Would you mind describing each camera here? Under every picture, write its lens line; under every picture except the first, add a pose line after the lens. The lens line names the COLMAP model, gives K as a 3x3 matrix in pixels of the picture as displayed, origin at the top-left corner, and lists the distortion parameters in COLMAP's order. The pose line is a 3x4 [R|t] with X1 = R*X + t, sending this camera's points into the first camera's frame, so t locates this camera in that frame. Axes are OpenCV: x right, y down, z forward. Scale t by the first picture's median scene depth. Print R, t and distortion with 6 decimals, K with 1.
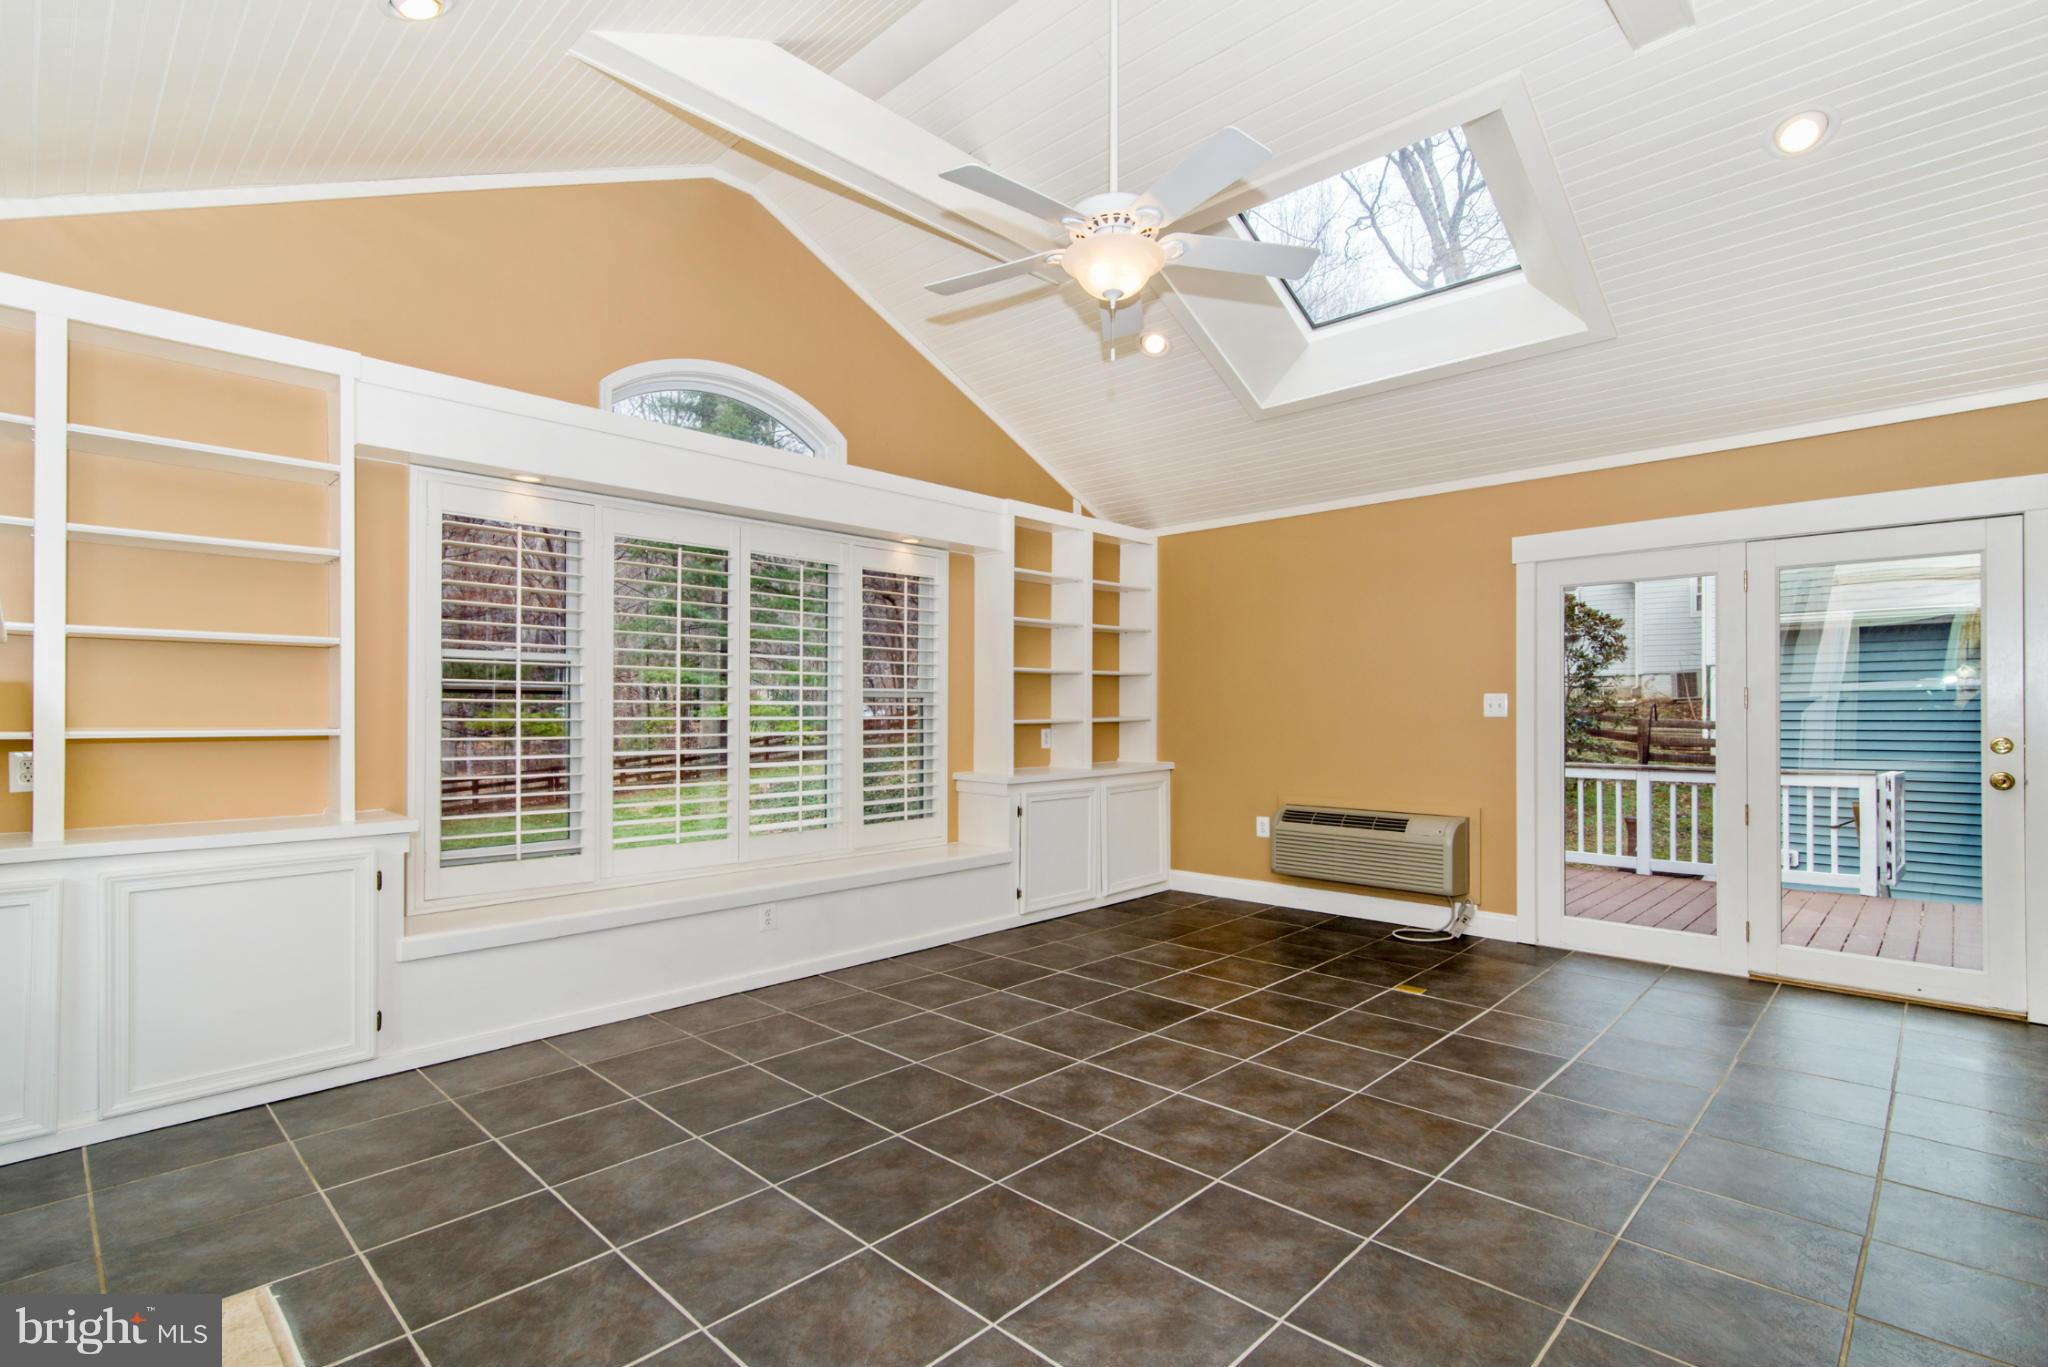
lens RADIAL K [[962.0, 0, 1010.0], [0, 962.0, 713.7], [0, 0, 1]] dist [0.003602, 0.000024]
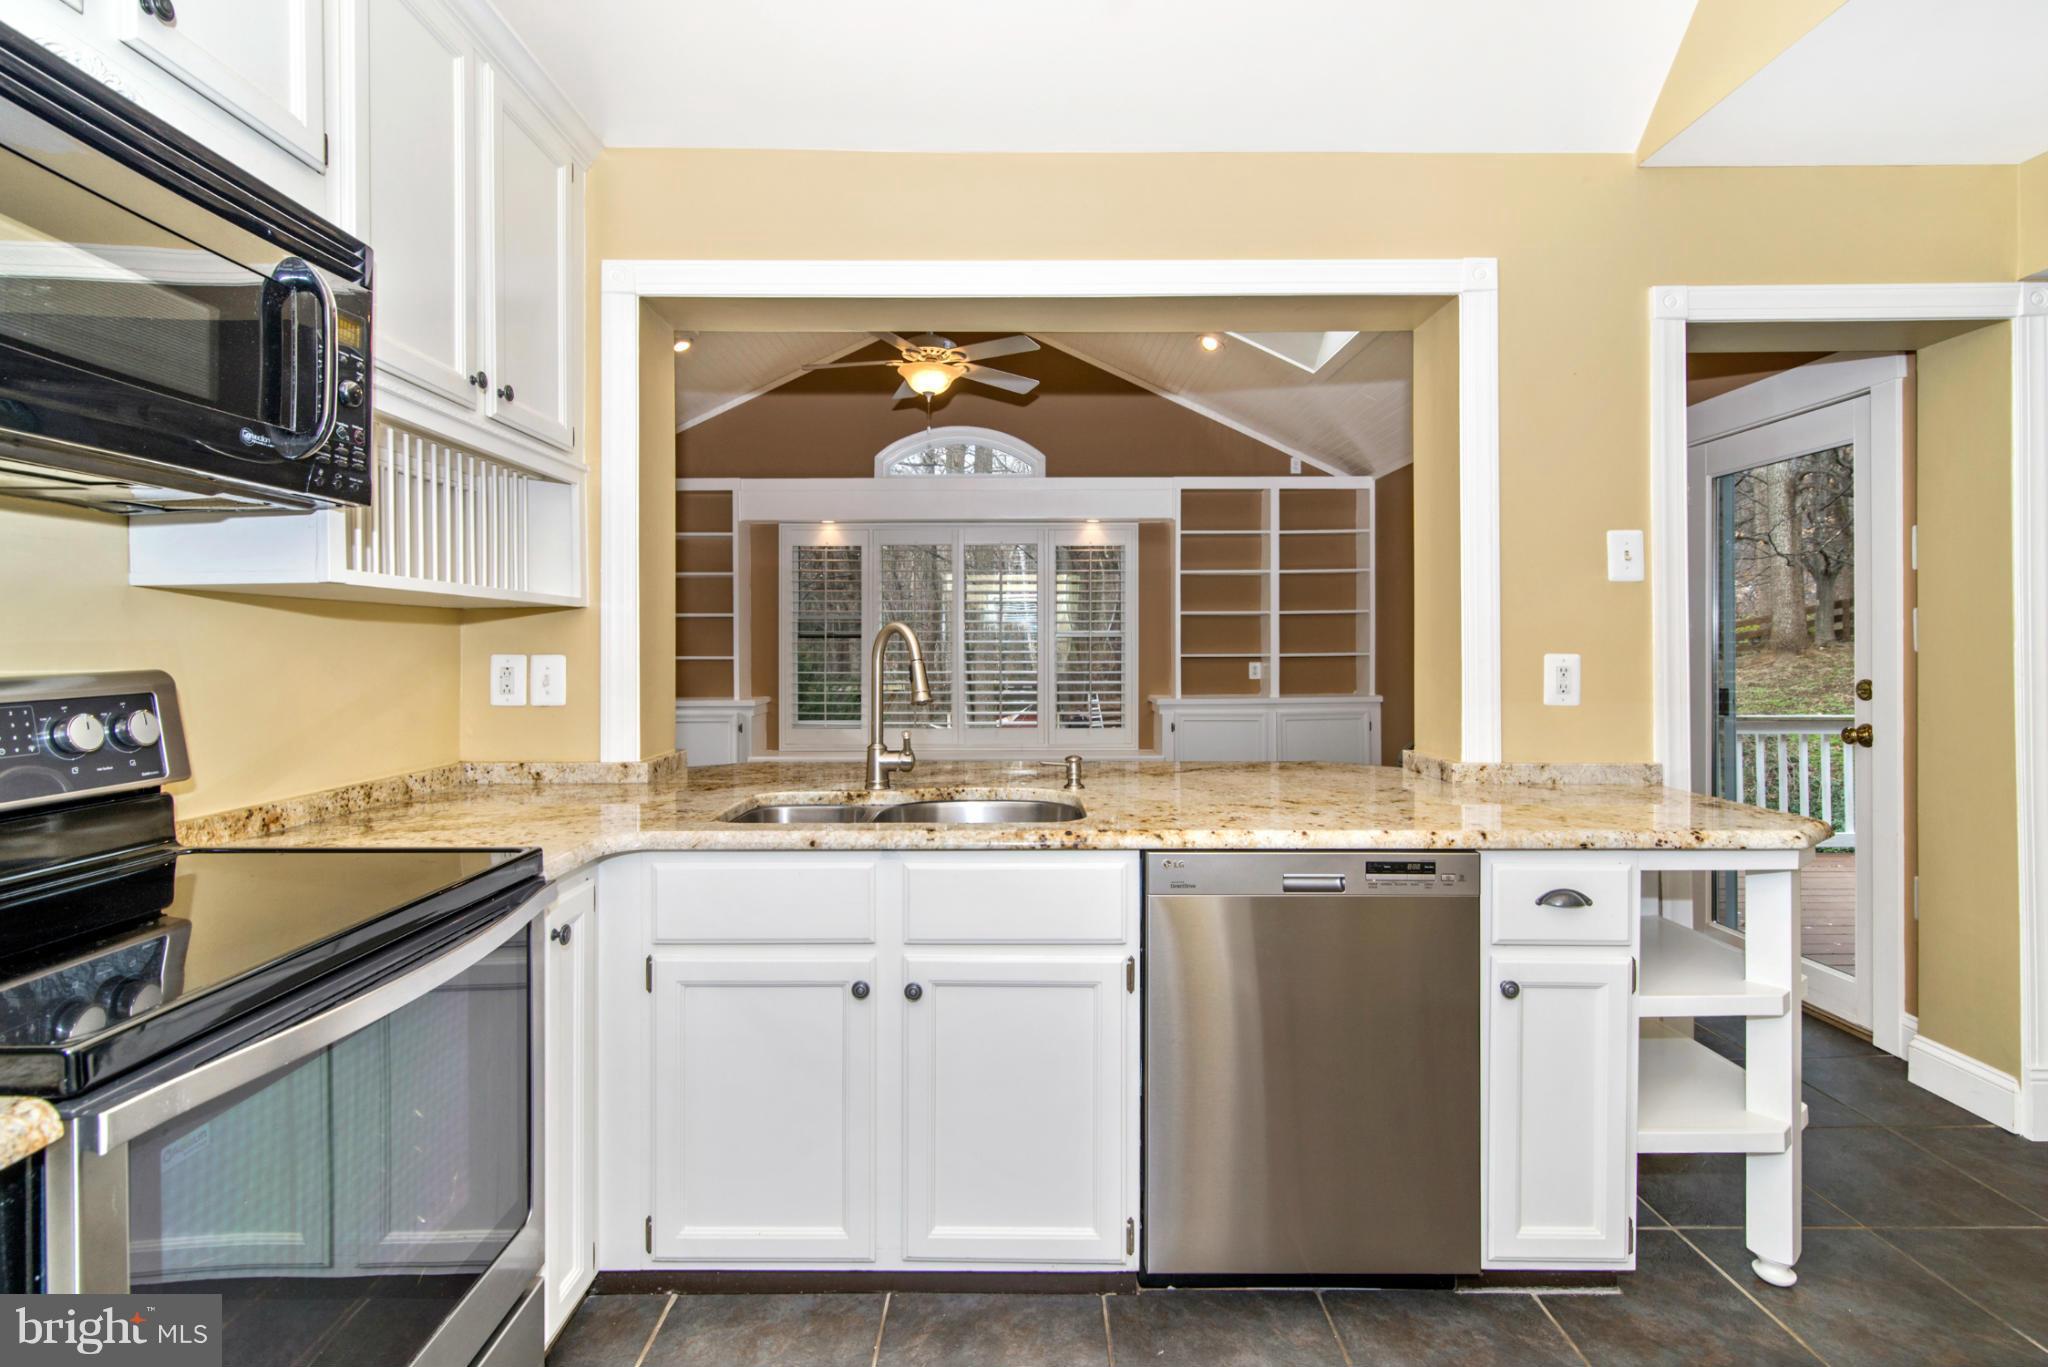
lens RADIAL K [[978.6, 0, 1005.7], [0, 978.6, 652.3], [0, 0, 1]] dist [0.003441, 0.000054]
pose [[0.704950, 0.004397, -0.709243, 1.052050], [-0.001307, 0.999987, 0.004901, -0.002896], [0.709256, -0.002528, 0.704947, -0.091853]]
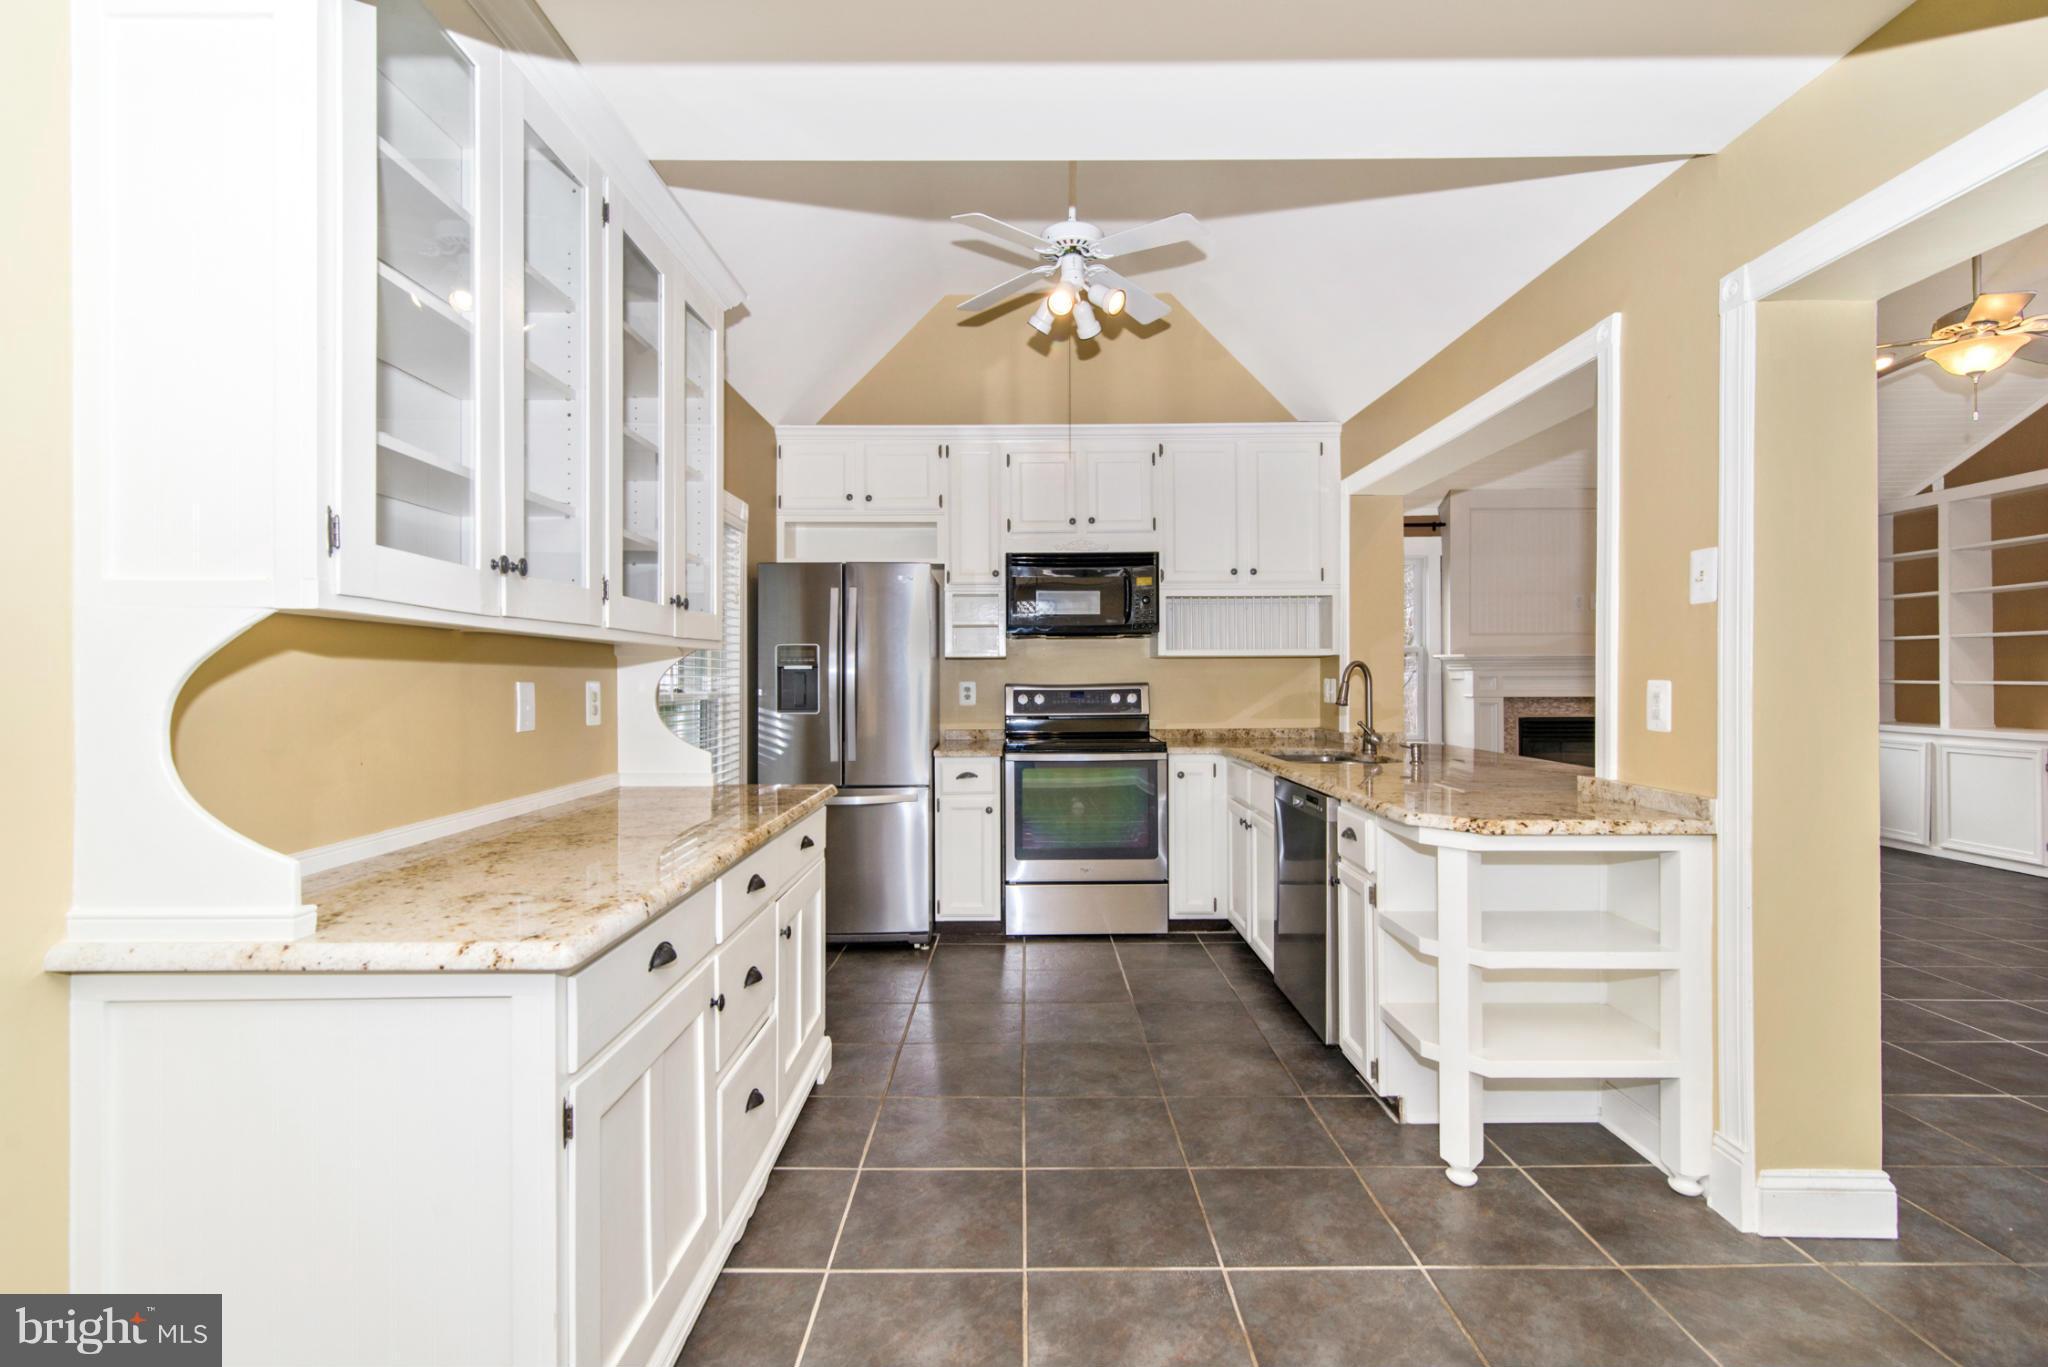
lens RADIAL K [[957.7, 0, 1015.3], [0, 957.7, 673.9], [0, 0, 1]] dist [0.000246, -0.000350]
pose [[-0.715723, 0.003098, -0.698377, 1.593762], [0.006239, 0.999979, -0.001958, -0.004514], [0.698356, -0.005759, -0.715727, 0.765803]]
